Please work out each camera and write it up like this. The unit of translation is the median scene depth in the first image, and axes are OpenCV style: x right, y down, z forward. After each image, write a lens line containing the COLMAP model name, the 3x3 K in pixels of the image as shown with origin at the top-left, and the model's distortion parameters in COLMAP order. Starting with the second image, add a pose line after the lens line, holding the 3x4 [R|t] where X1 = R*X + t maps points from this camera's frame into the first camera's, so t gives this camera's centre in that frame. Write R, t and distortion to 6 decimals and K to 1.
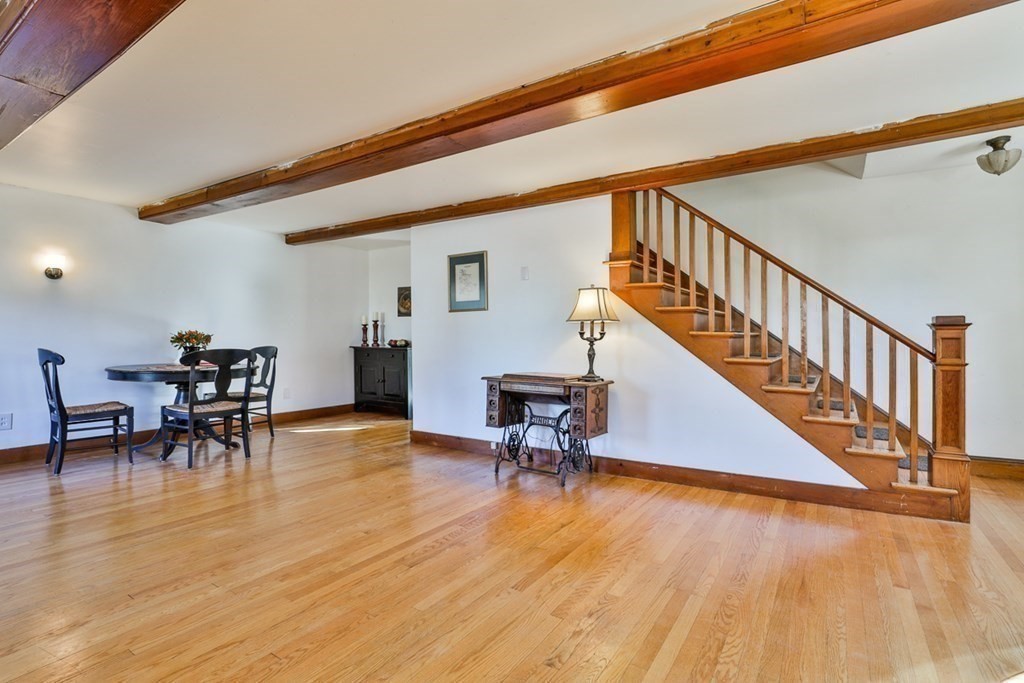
lens RADIAL K [[492.1, 0, 539.8], [0, 492.1, 341.7], [0, 0, 1]] dist [-0.032678, 0.008949]
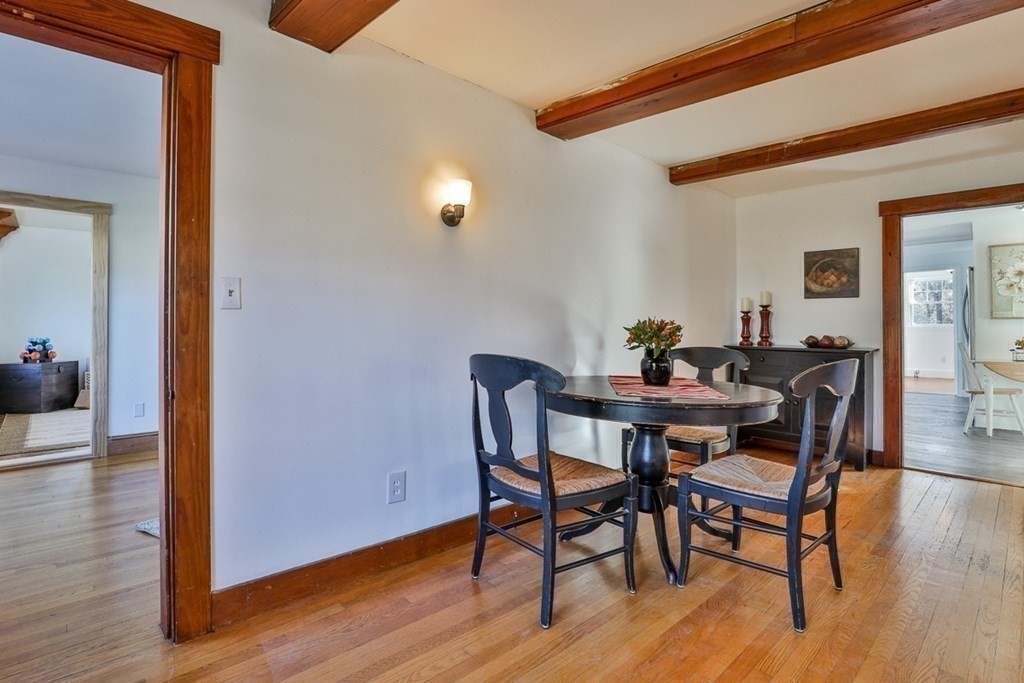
lens RADIAL K [[492.1, 0, 473.4], [0, 492.1, 325.1], [0, 0, 1]] dist [-0.032678, 0.008949]
pose [[0.961995, 0.004452, -0.273031, -0.533767], [-0.009108, 0.999834, -0.015788, -0.003994], [0.272916, 0.017675, 0.961876, 0.295429]]
